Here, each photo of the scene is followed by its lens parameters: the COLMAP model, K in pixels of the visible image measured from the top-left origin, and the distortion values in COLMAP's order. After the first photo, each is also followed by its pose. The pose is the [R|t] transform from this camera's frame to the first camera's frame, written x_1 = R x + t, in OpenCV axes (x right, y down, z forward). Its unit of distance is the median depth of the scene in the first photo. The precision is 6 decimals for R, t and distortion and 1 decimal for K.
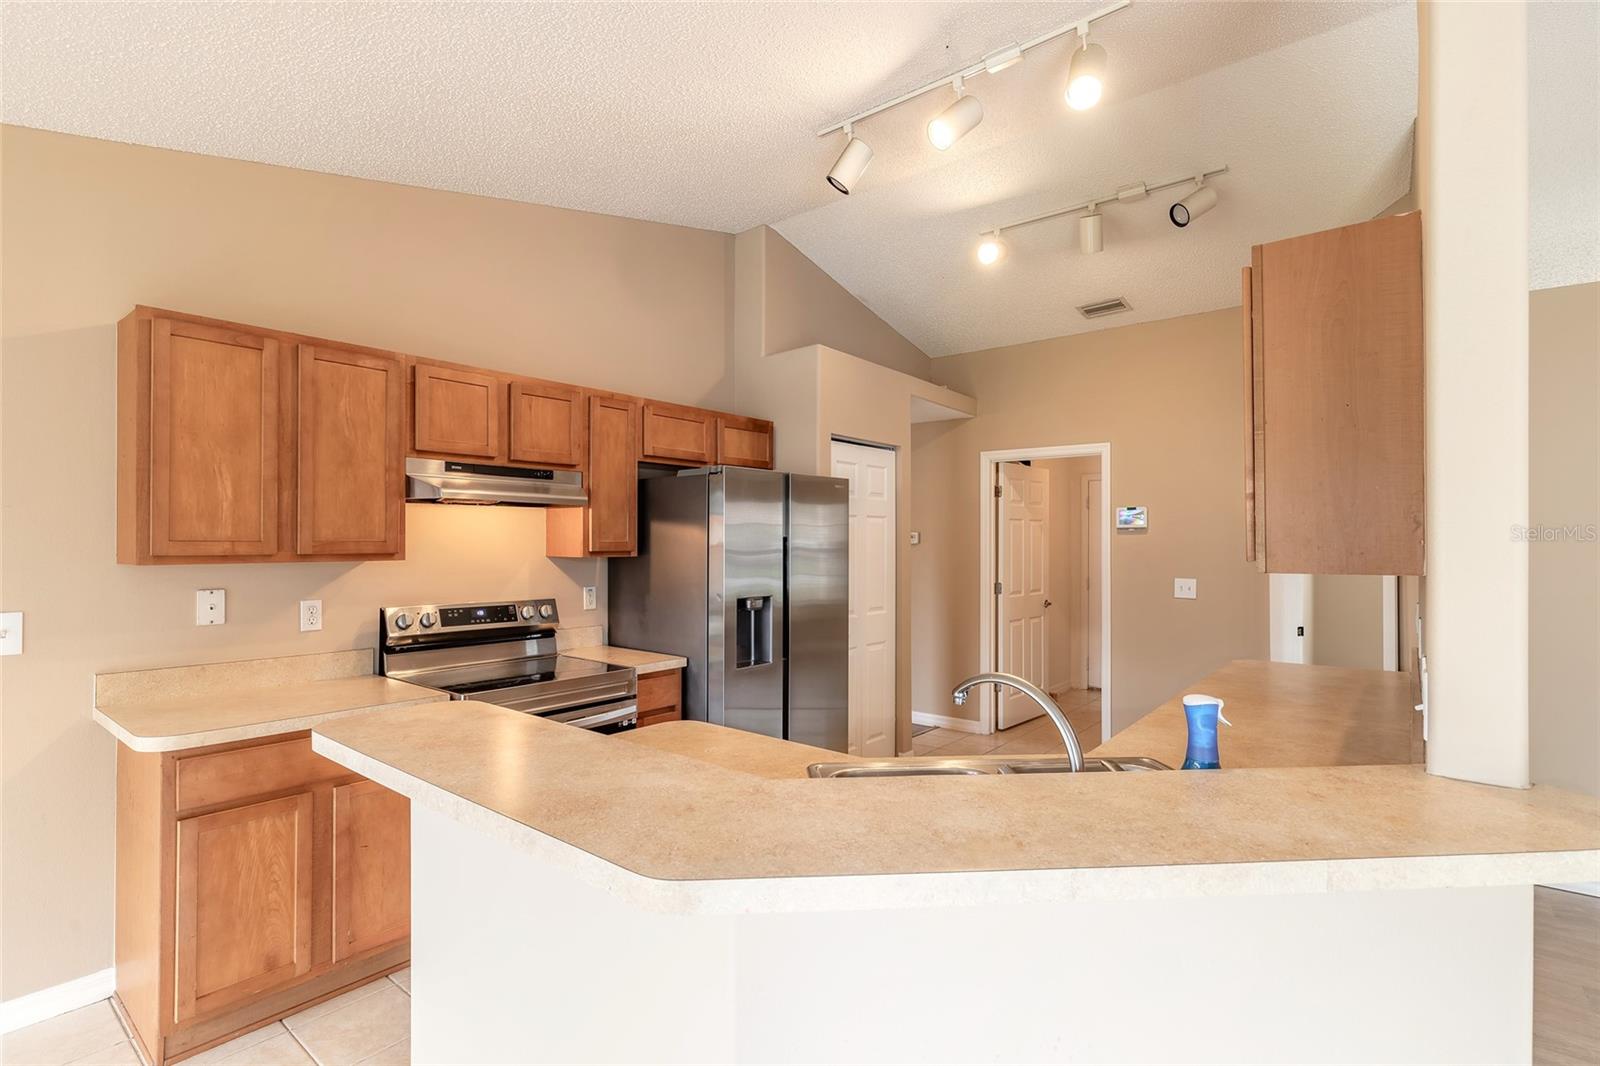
lens RADIAL K [[764.6, 0, 801.1], [0, 764.6, 540.8], [0, 0, 1]] dist [0.002094, -0.000265]
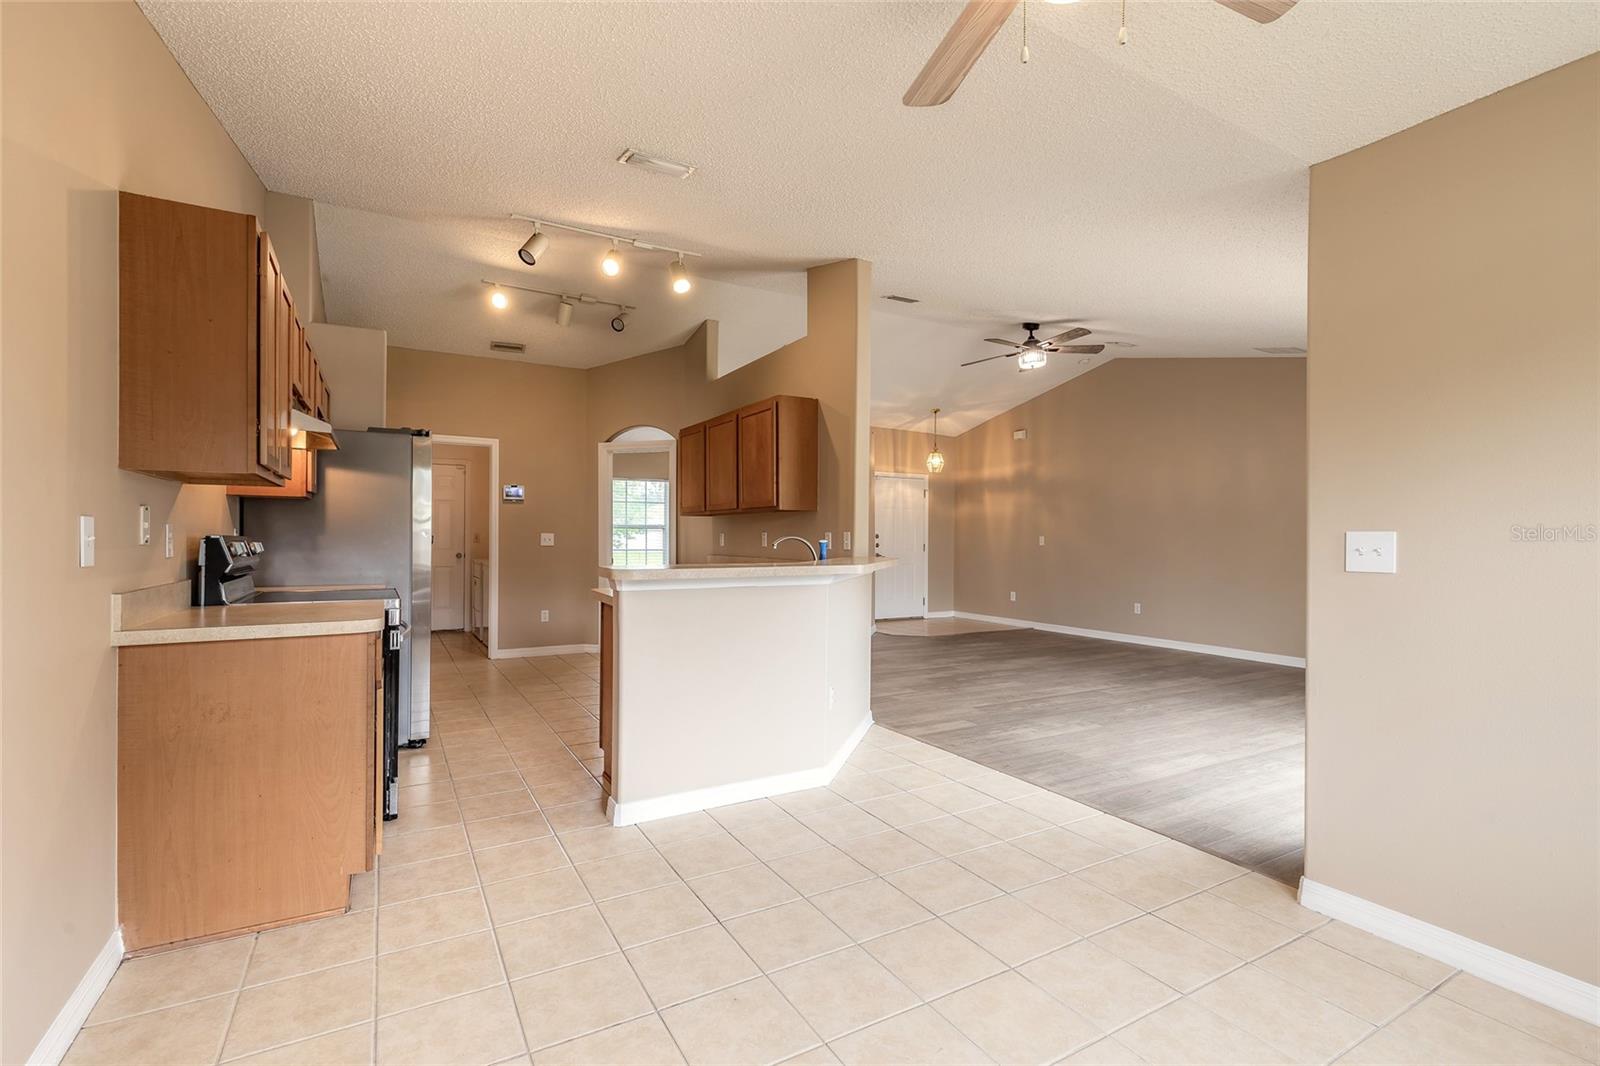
lens RADIAL K [[719.3, 0, 798.9], [0, 719.3, 537.4], [0, 0, 1]] dist [0.008243, -0.003057]
pose [[0.358817, -0.000689, 0.933408, -1.171434], [-0.005654, 0.999980, 0.002912, 0.086841], [-0.933391, -0.006323, 0.358806, -0.016345]]
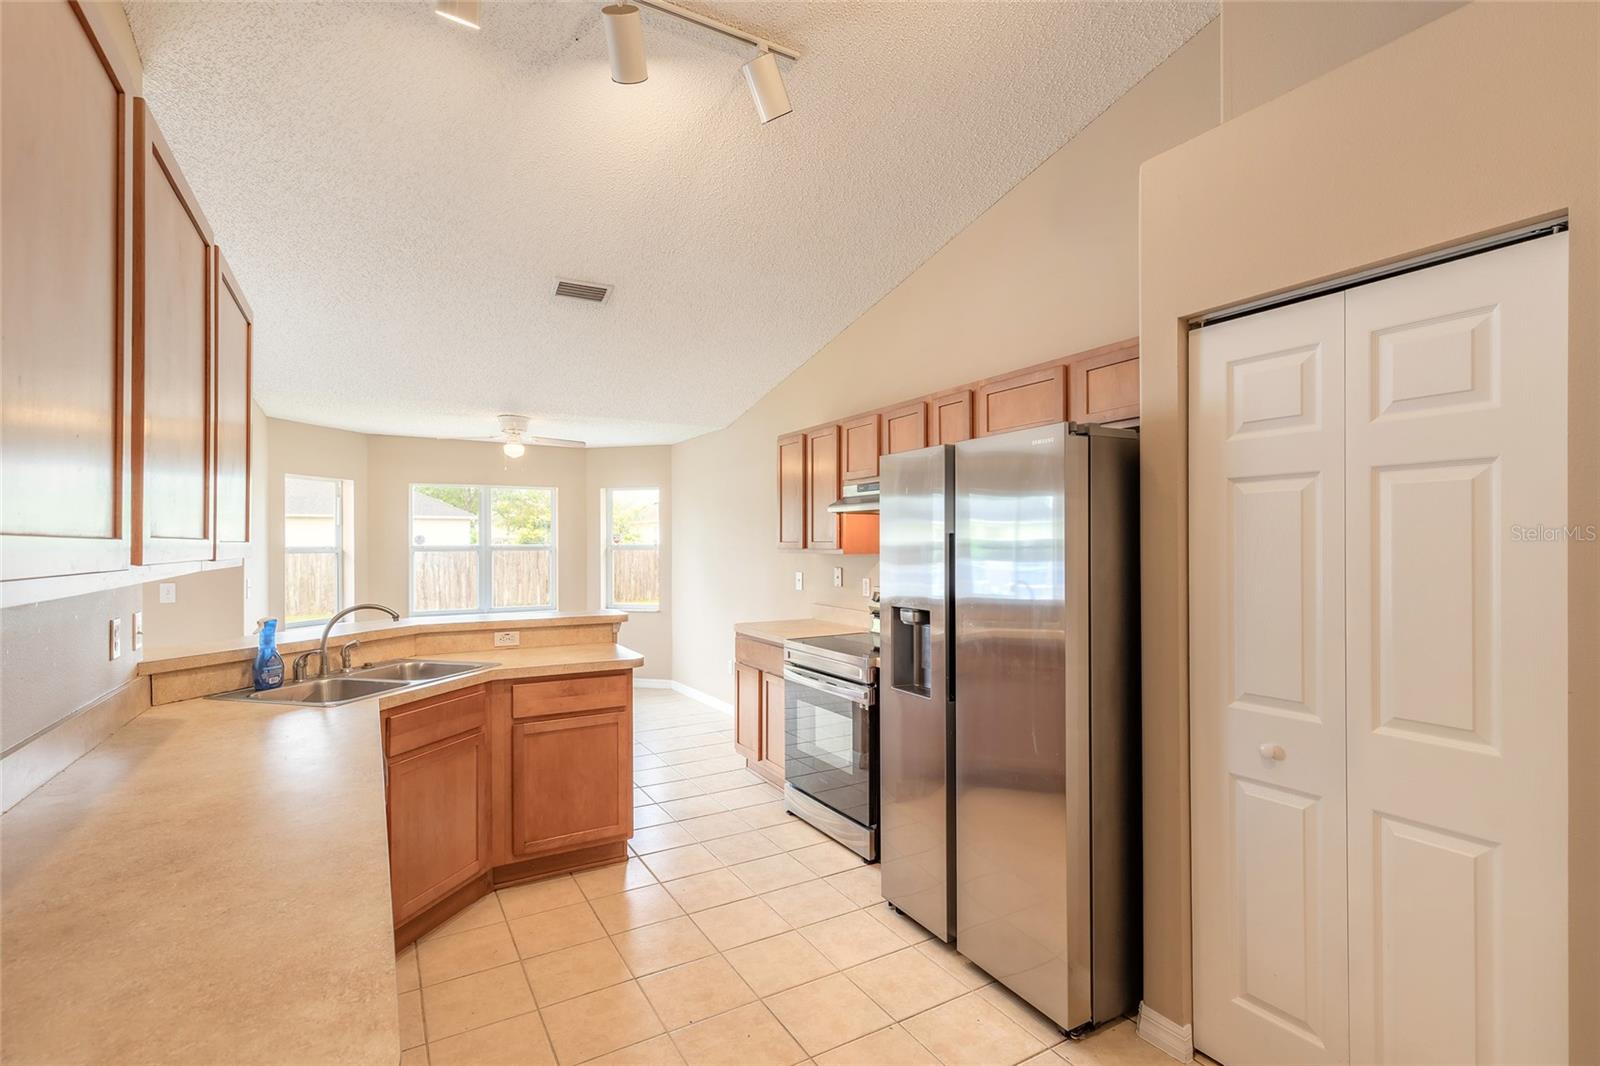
lens RADIAL K [[719.3, 0, 803.7], [0, 719.3, 542.4], [0, 0, 1]] dist [0.008243, -0.003057]
pose [[-0.346106, -0.002948, -0.938191, 0.830835], [0.001941, 0.999991, -0.003858, 0.008183], [0.938193, -0.003156, -0.346097, 1.395955]]
